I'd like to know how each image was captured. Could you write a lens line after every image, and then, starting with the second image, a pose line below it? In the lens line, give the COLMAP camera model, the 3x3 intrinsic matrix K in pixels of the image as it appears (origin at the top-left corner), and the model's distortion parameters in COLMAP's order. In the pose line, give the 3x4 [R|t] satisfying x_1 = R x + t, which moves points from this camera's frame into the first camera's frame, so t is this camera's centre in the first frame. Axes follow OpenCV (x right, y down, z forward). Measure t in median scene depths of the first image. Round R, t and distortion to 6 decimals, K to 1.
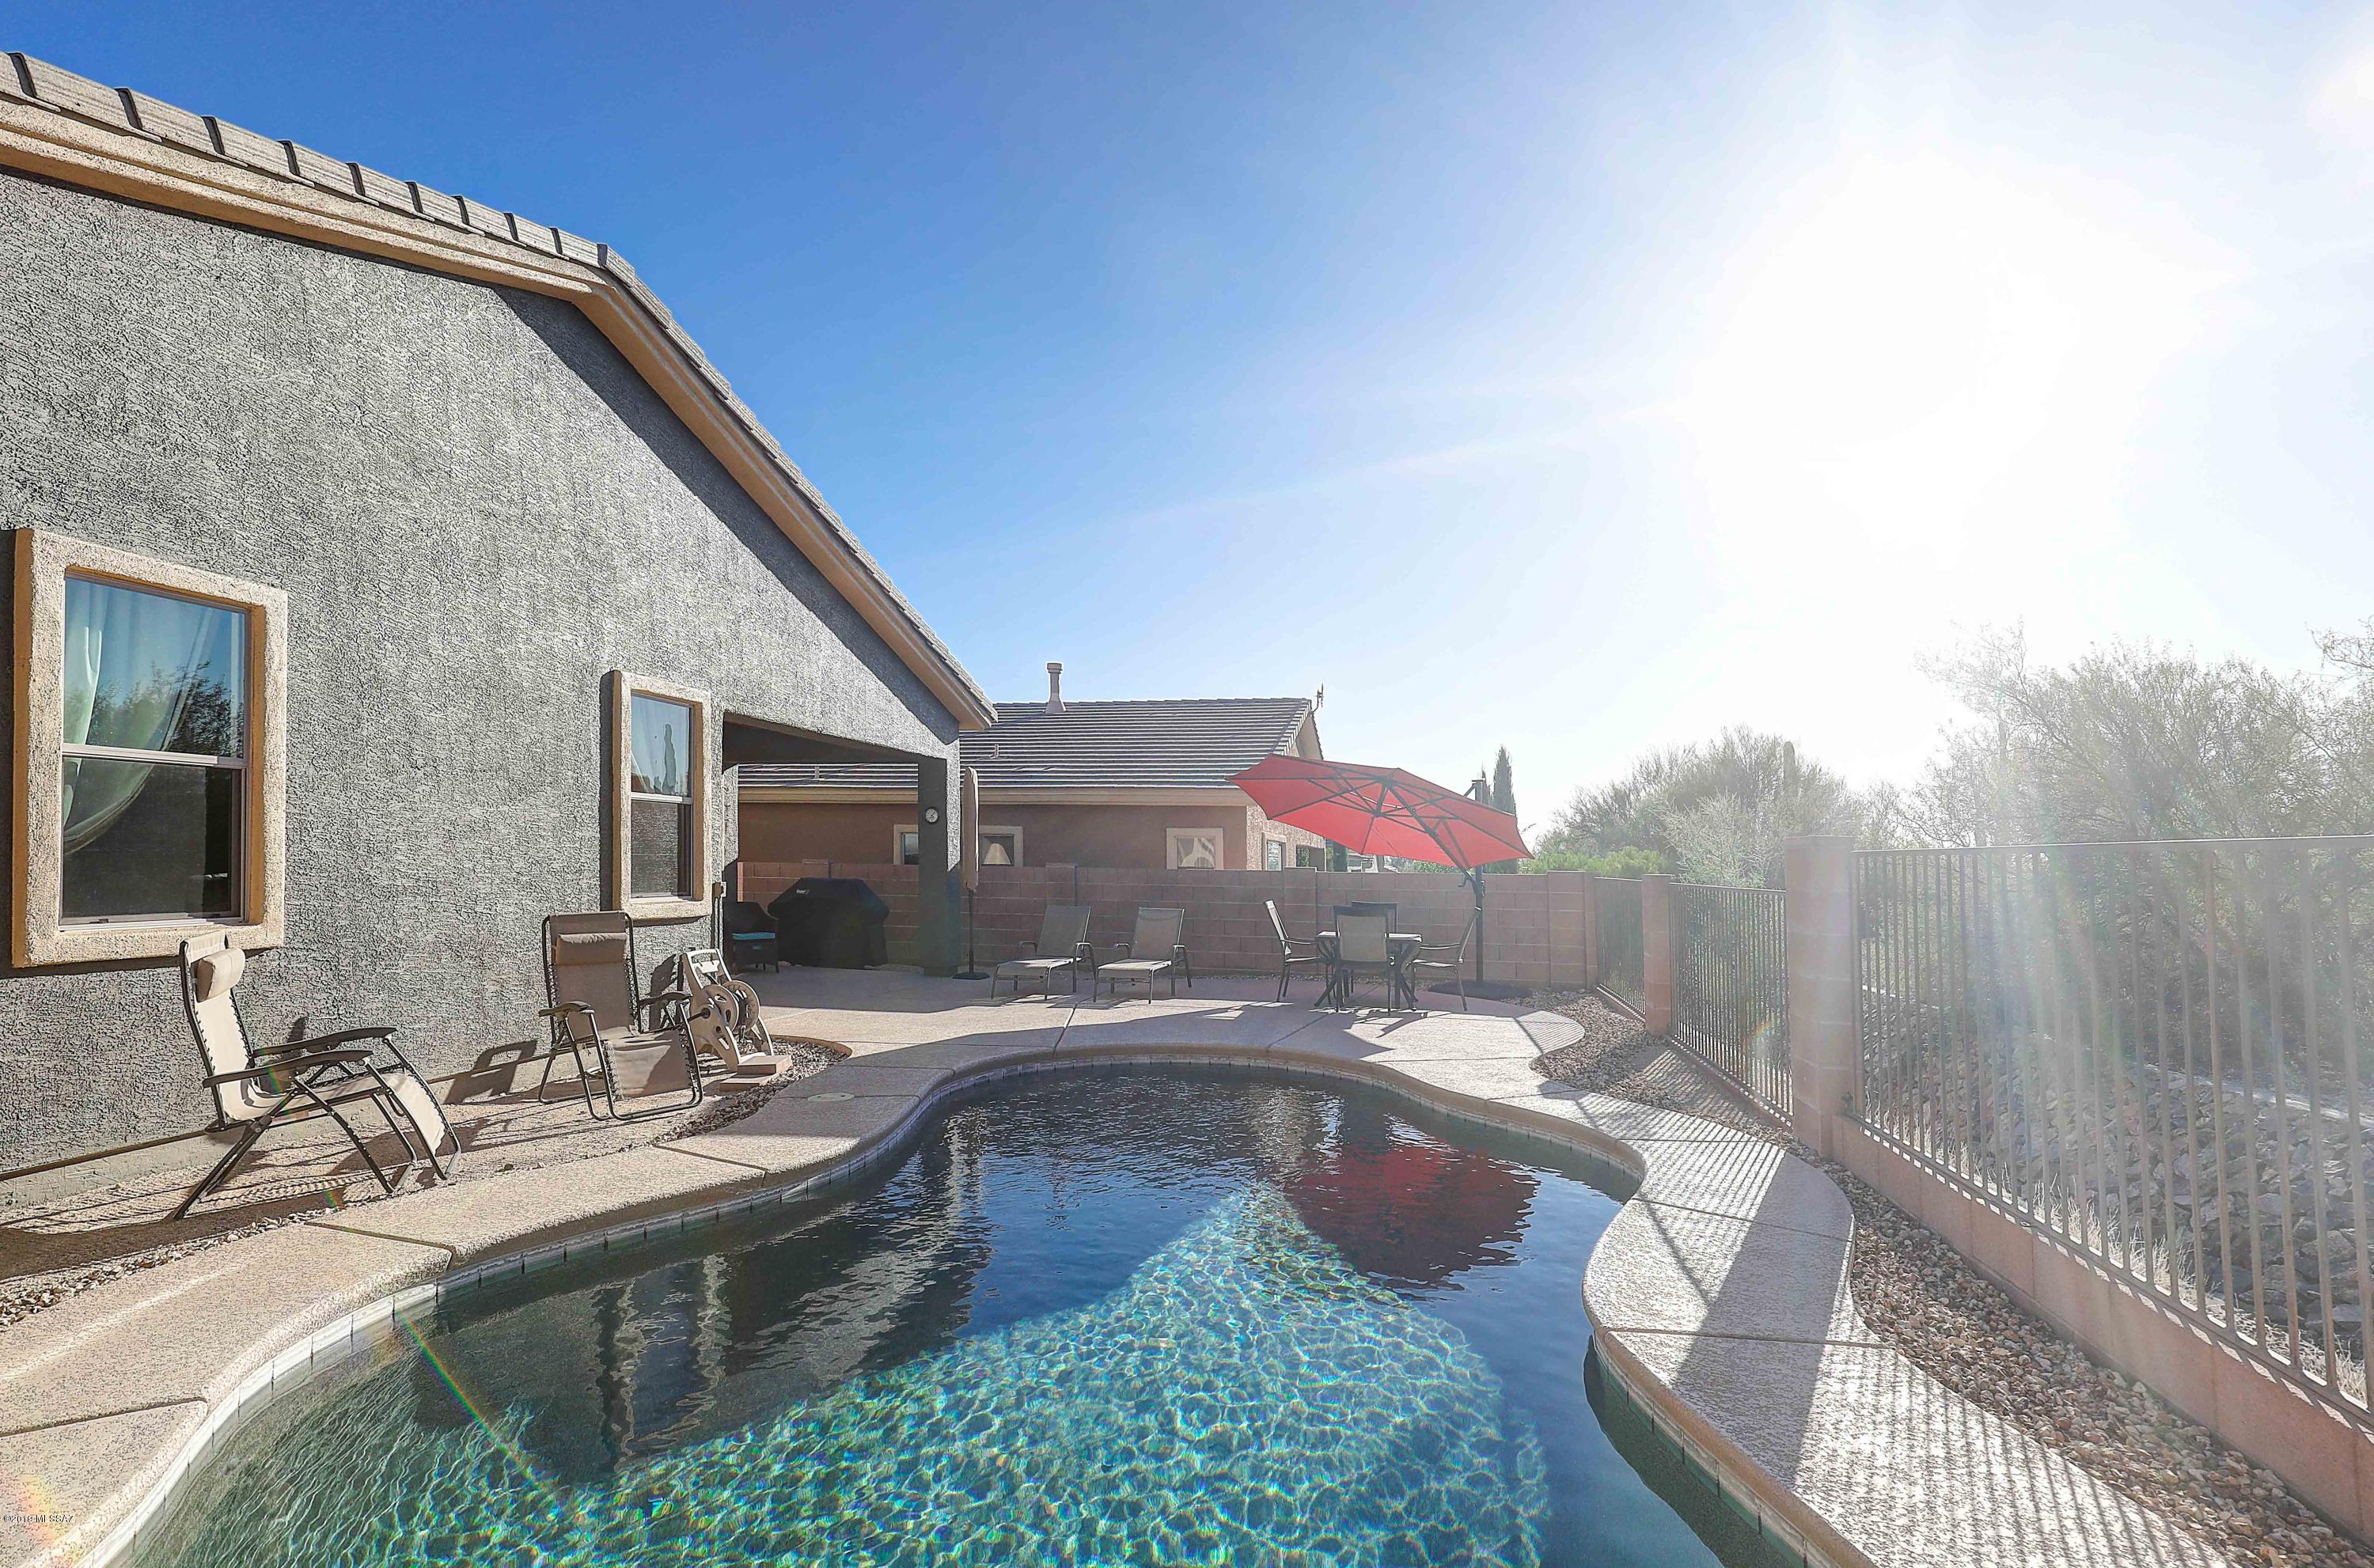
lens RADIAL K [[1151.5, 0, 1182.0], [0, 1151.5, 884.9], [0, 0, 1]] dist [-0.000681, 0.004974]
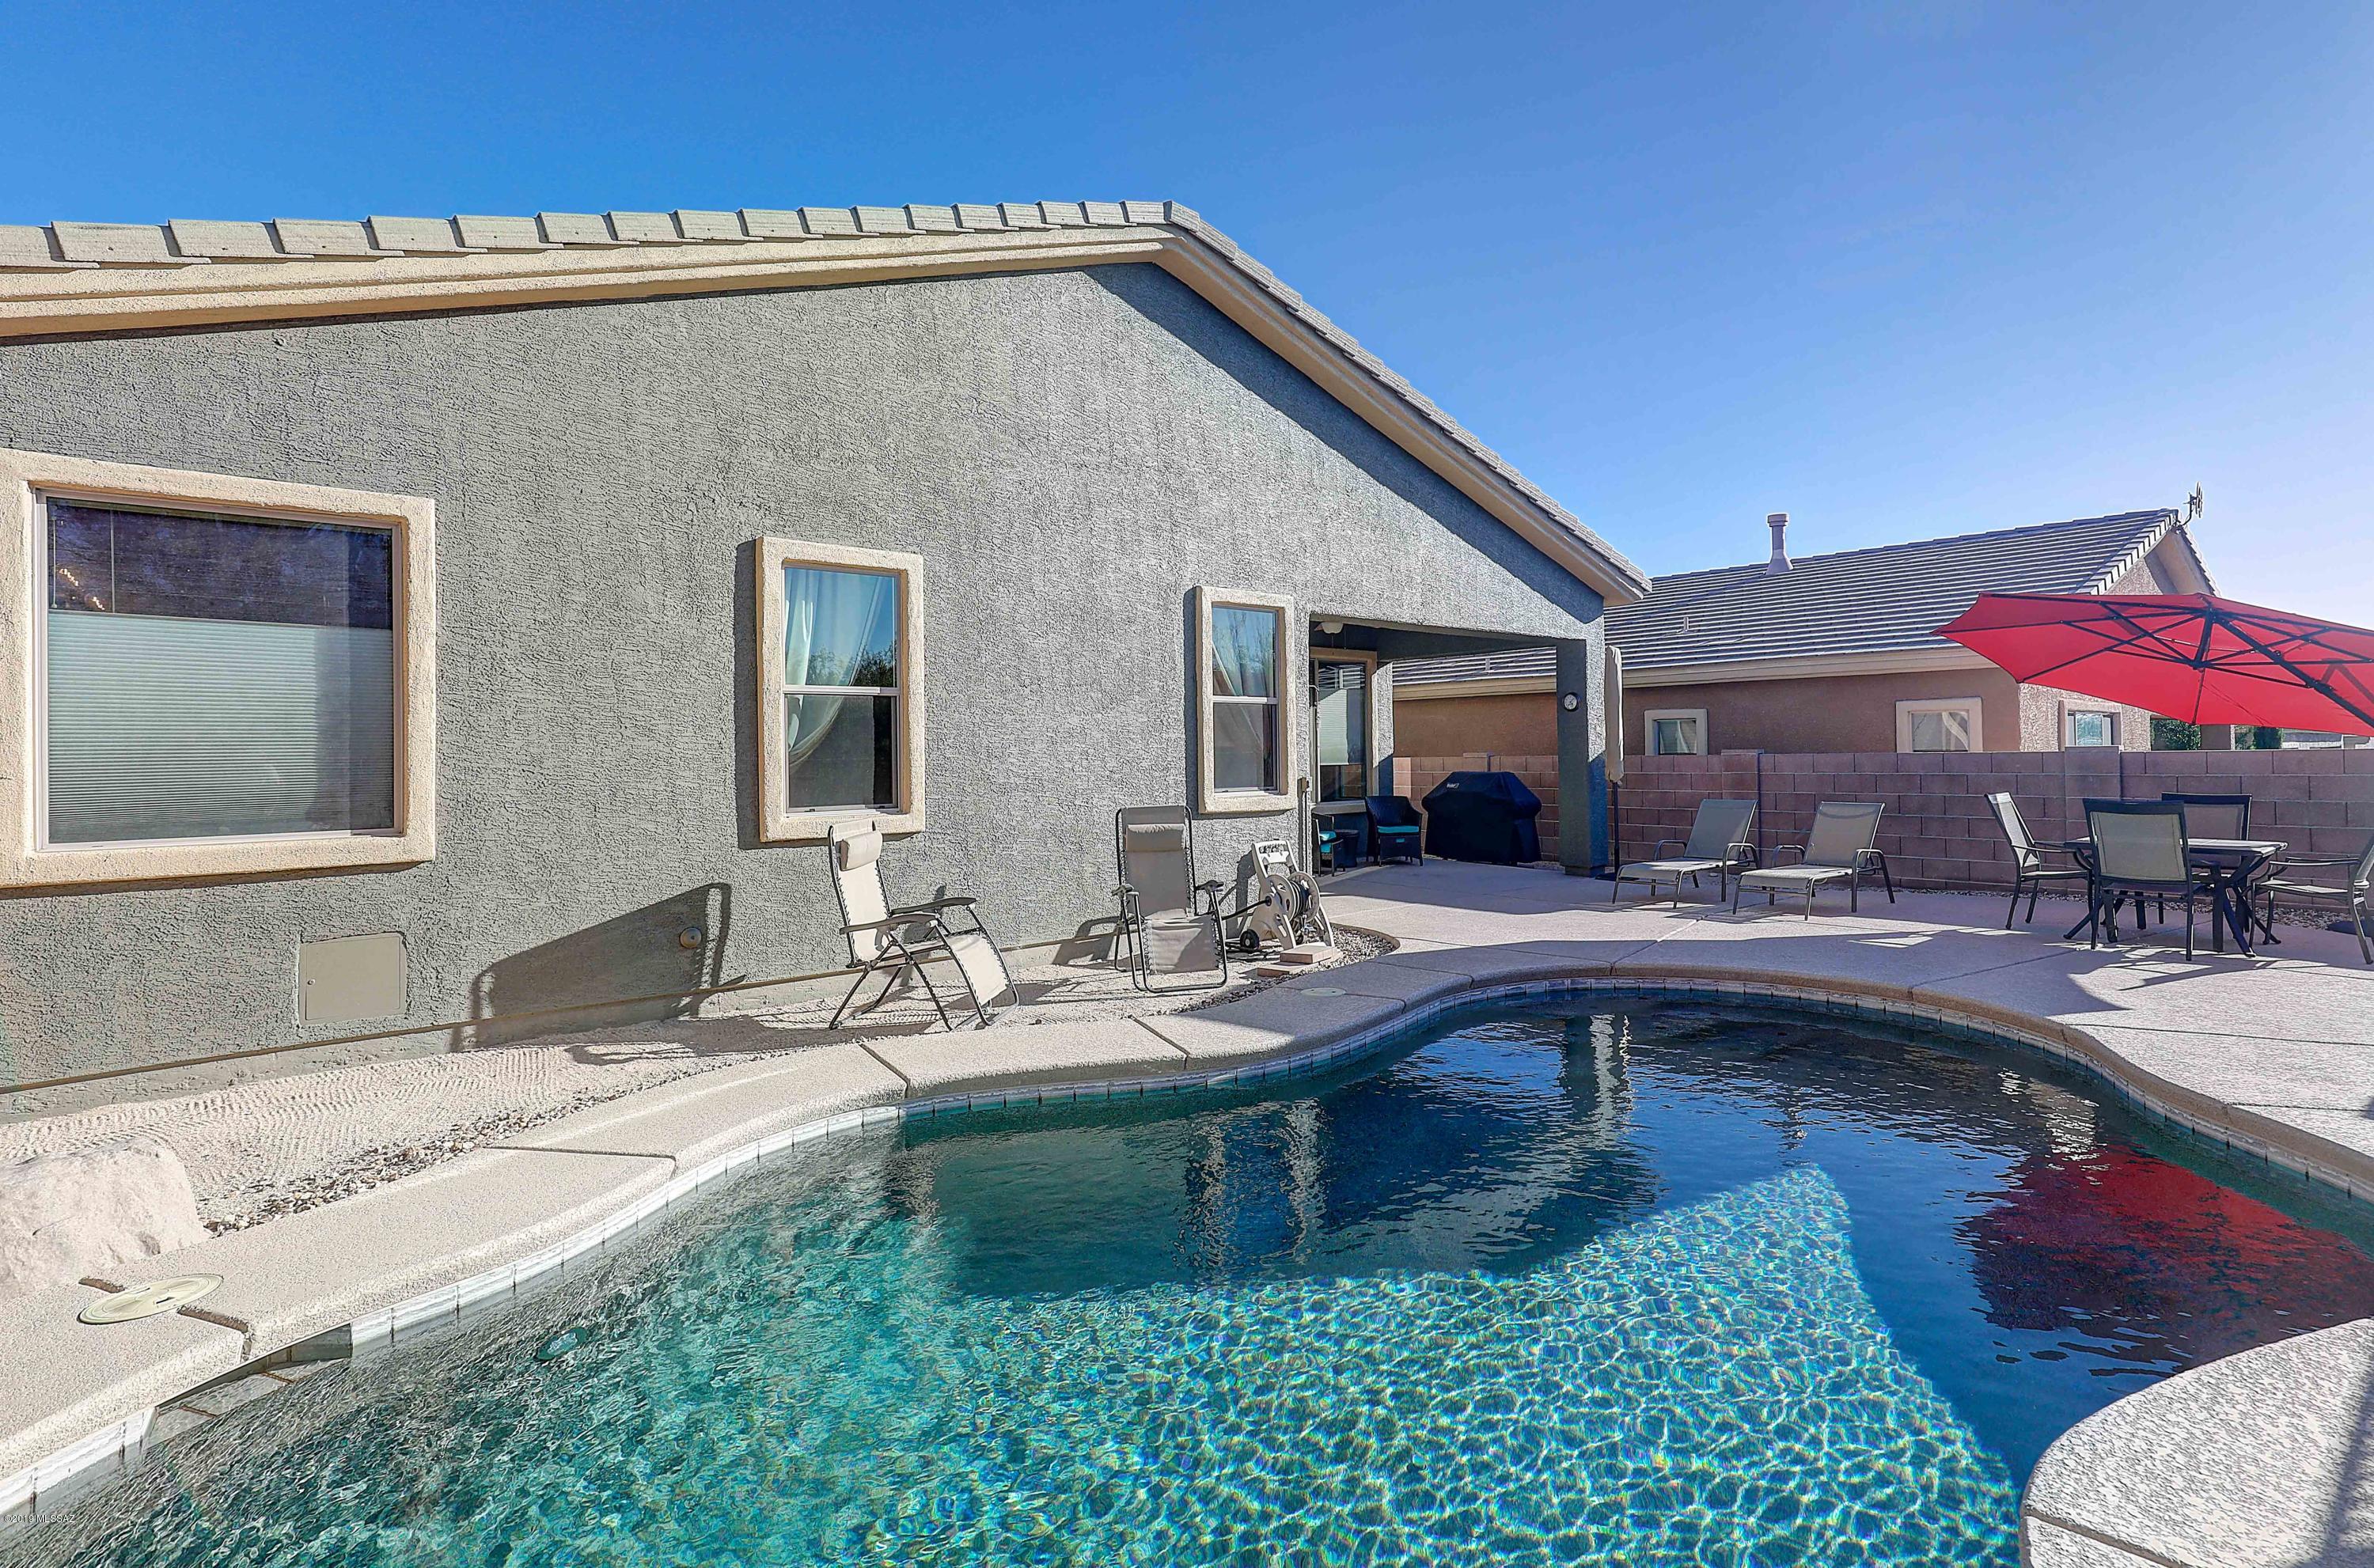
lens RADIAL K [[1151.5, 0, 1167.8], [0, 1151.5, 803.5], [0, 0, 1]] dist [-0.000681, 0.004974]
pose [[0.777888, 0.001447, -0.628402, 0.197979], [0.011900, 0.999784, 0.017033, 0.002975], [0.628291, -0.020728, 0.777702, 0.132914]]
